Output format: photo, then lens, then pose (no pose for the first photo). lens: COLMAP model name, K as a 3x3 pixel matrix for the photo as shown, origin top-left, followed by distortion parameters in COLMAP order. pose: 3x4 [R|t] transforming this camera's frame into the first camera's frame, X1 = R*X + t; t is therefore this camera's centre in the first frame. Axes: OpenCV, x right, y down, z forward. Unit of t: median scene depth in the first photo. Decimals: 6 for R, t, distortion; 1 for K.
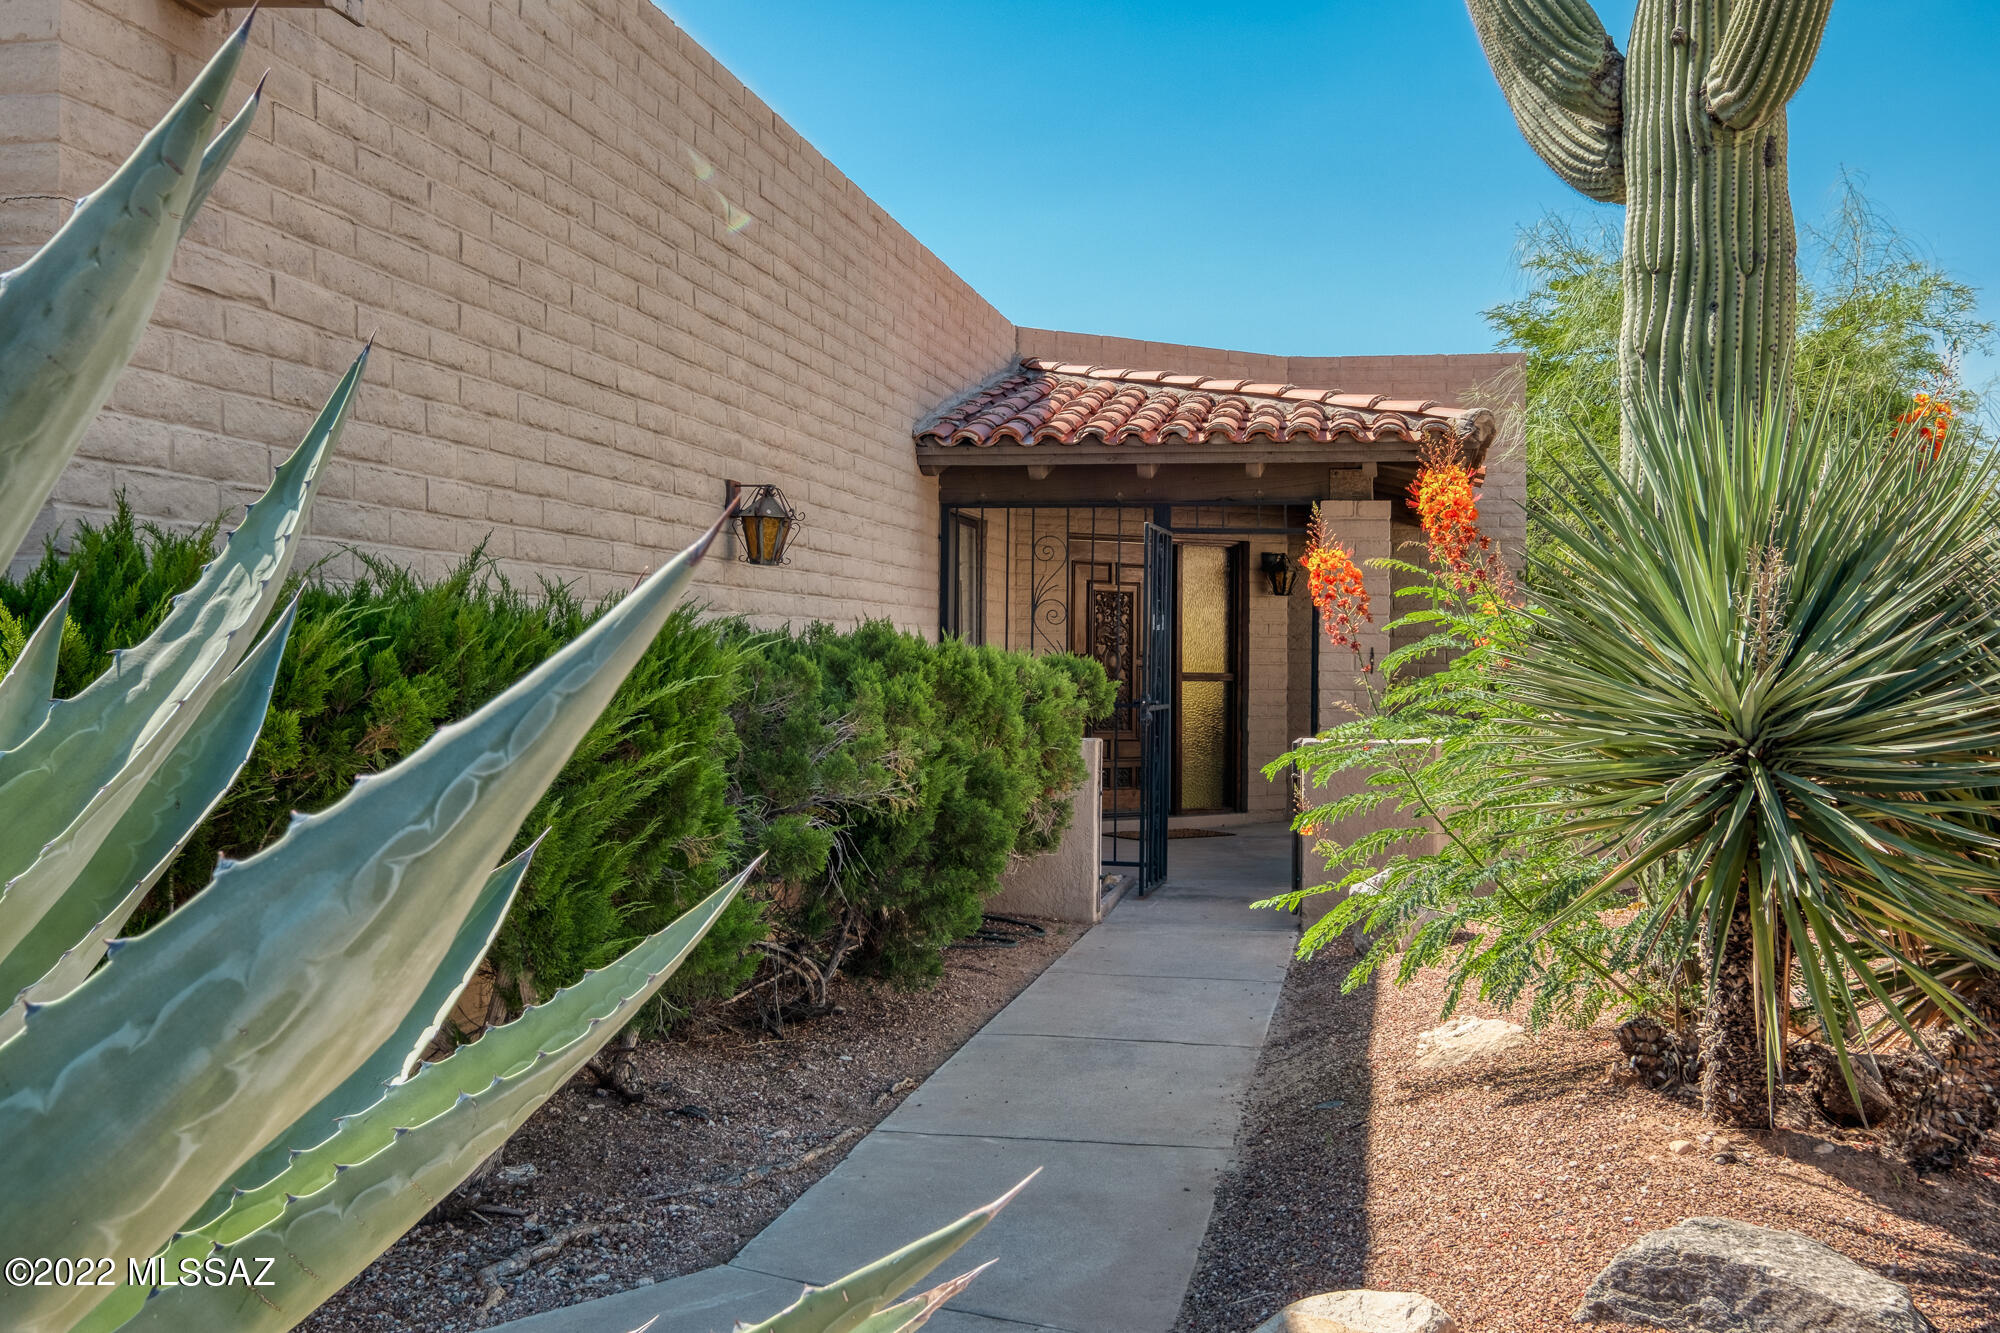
lens RADIAL K [[2020.9, 0, 1005.5], [0, 2020.9, 657.3], [0, 0, 1]] dist [0.003555, 0.000000]
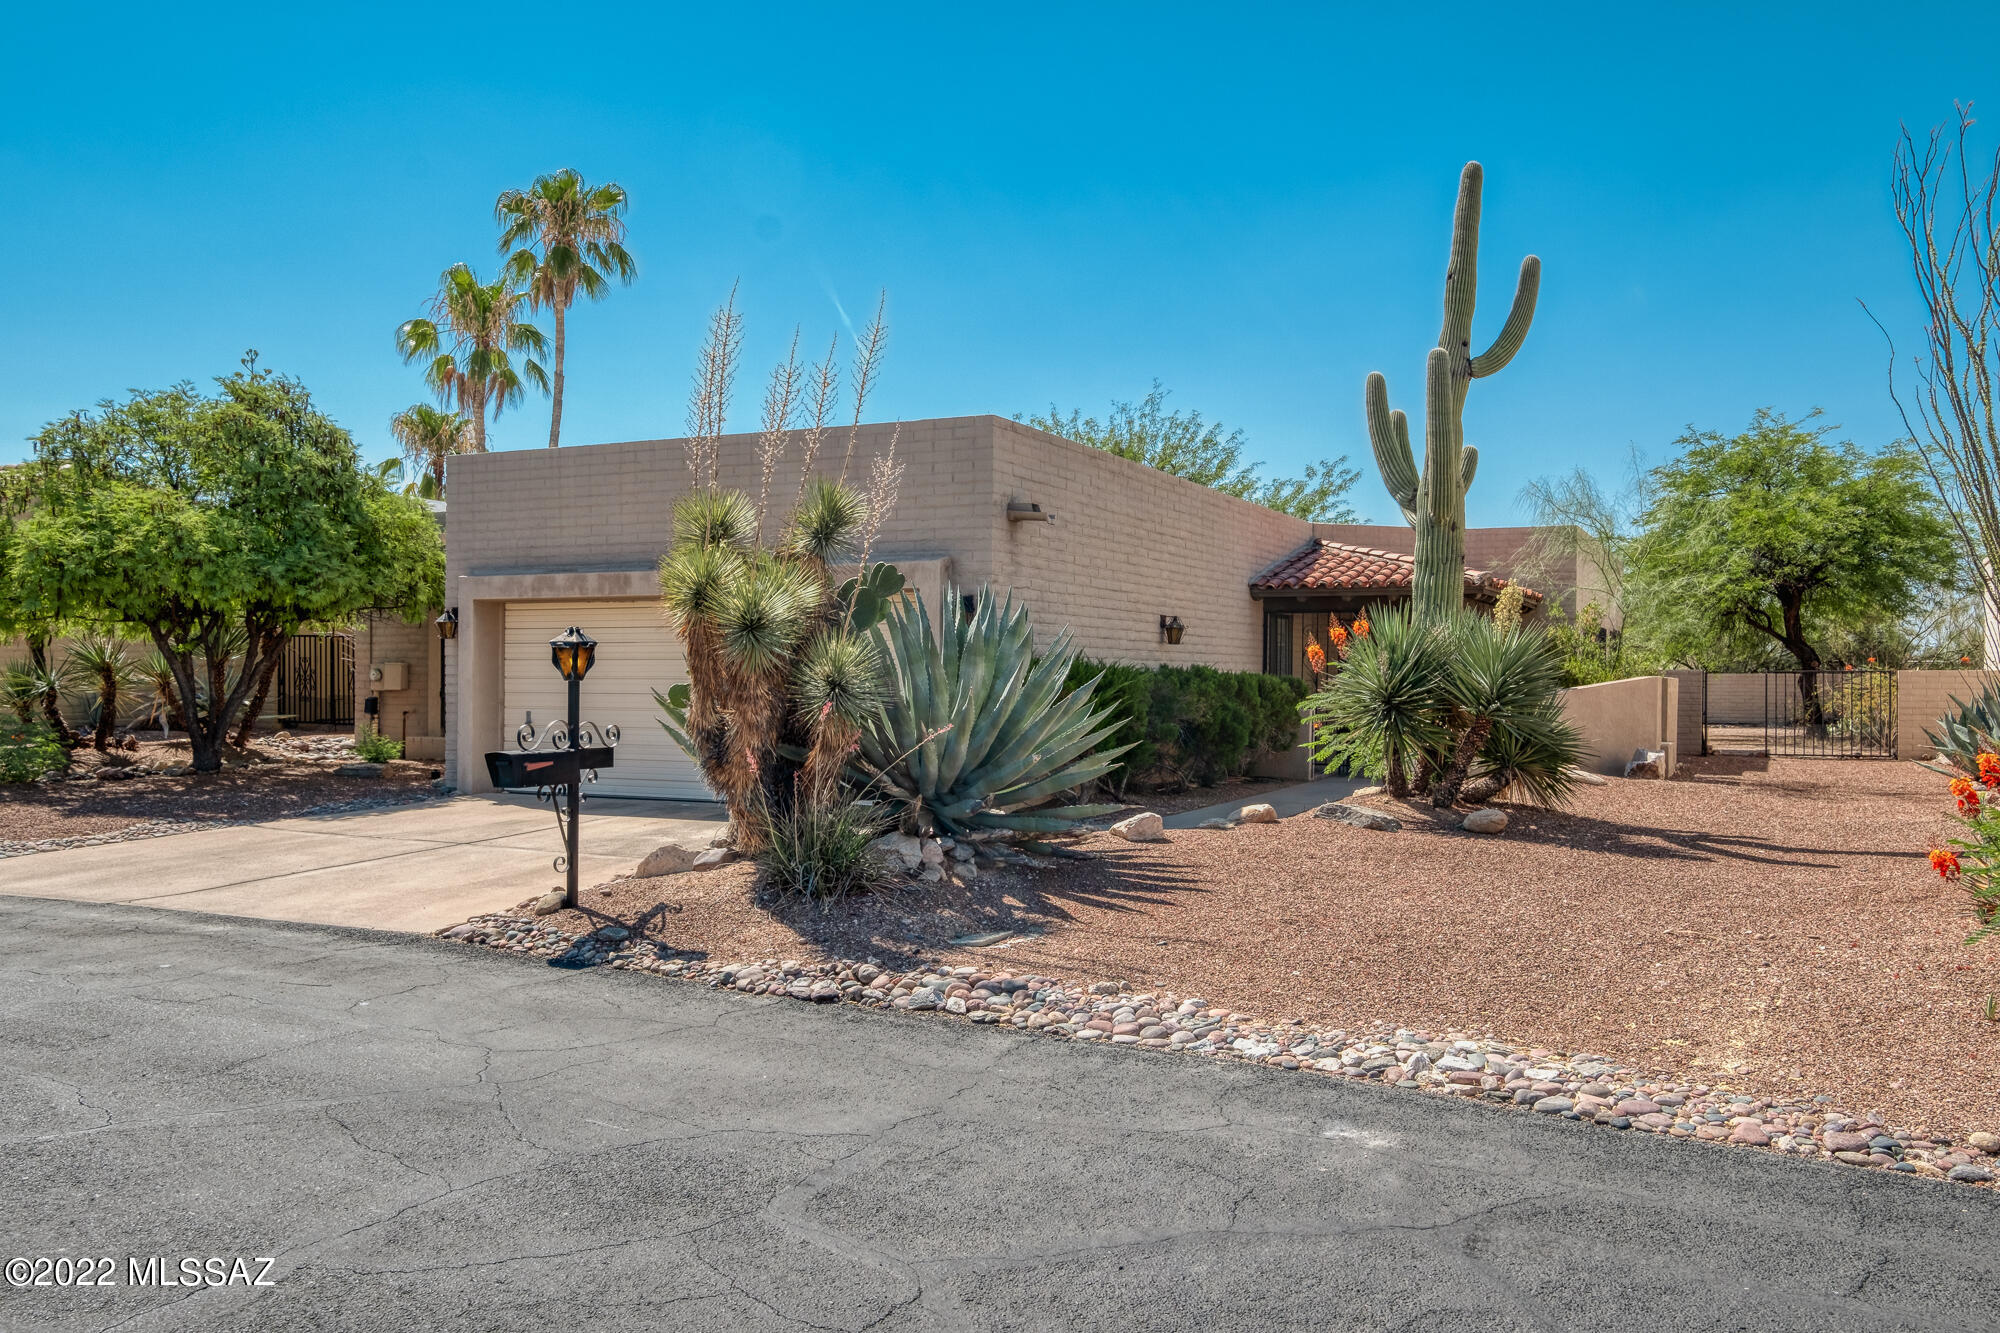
lens RADIAL K [[1575.5, 0, 1001.6], [0, 1575.5, 669.6], [0, 0, 1]] dist [-0.003415, 0.001315]
pose [[0.959037, -0.000442, -0.283280, 0.288759], [-0.000917, 0.999989, -0.004664, 0.000355], [0.283279, 0.004732, 0.959026, -1.249340]]
